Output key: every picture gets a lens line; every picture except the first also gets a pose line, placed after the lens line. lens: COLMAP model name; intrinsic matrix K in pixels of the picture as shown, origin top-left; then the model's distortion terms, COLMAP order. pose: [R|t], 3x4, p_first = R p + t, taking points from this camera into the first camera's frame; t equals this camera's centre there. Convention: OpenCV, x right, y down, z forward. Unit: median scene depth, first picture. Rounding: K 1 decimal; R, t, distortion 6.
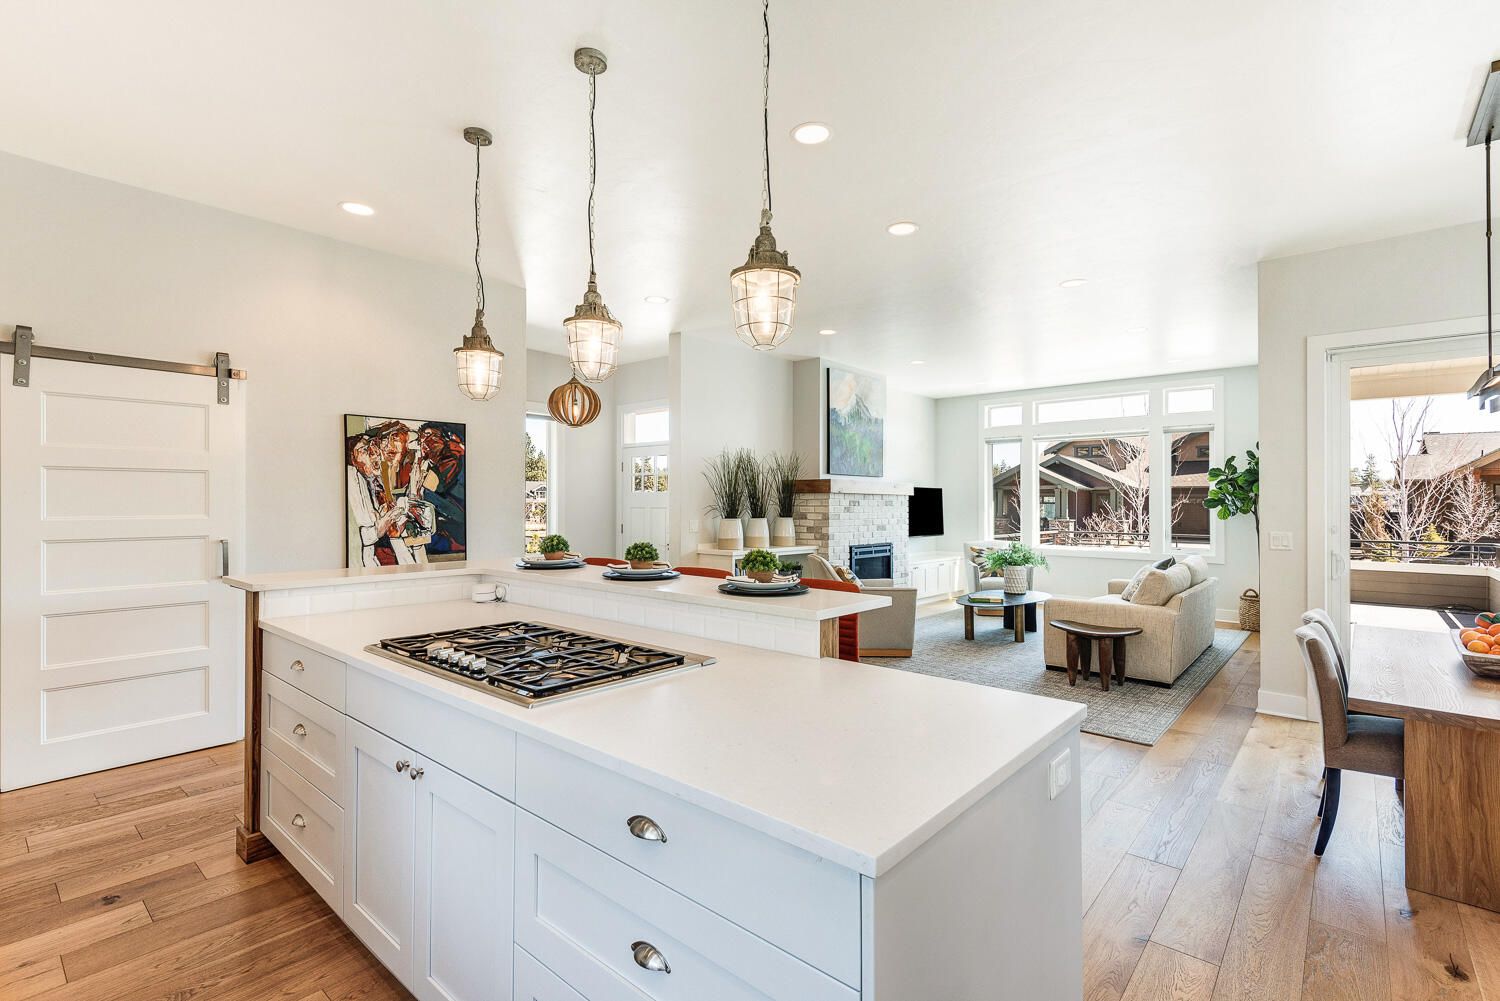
lens RADIAL K [[694.5, 0, 749.7], [0, 694.5, 483.2], [0, 0, 1]] dist [0.036419, -0.021248]
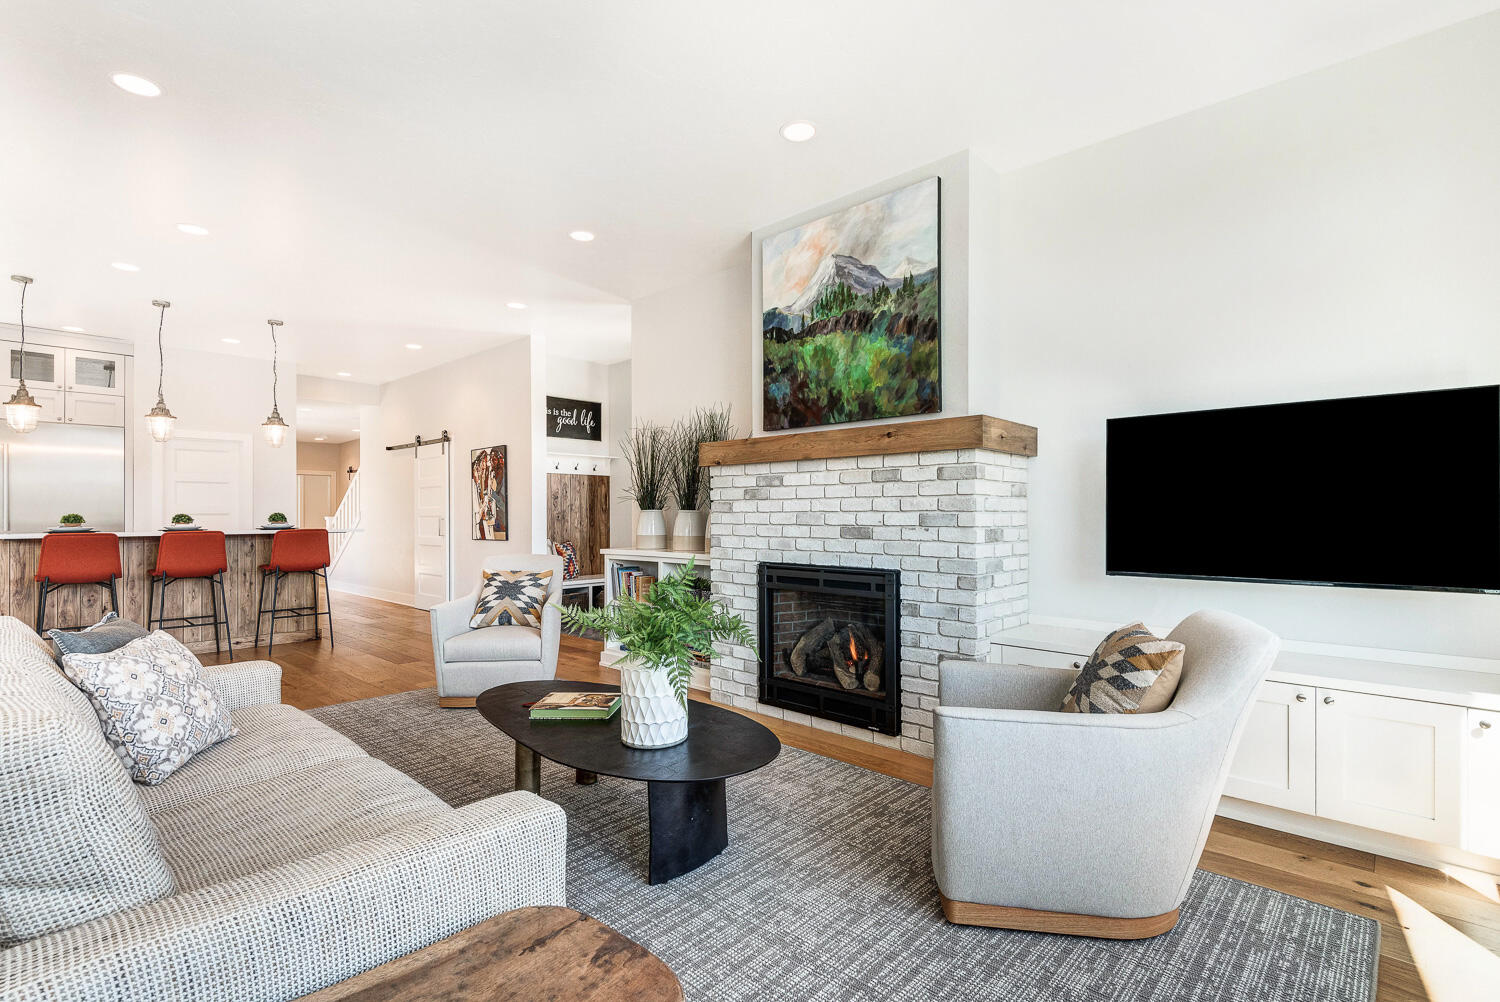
lens RADIAL K [[712.3, 0, 732.8], [0, 712.3, 506.4], [0, 0, 1]] dist [0.042300, 0.000254]
pose [[-0.067729, -0.015263, -0.997587, 1.021676], [0.031570, 0.999349, -0.017433, 0.083290], [0.997204, -0.032675, -0.067203, 1.502604]]
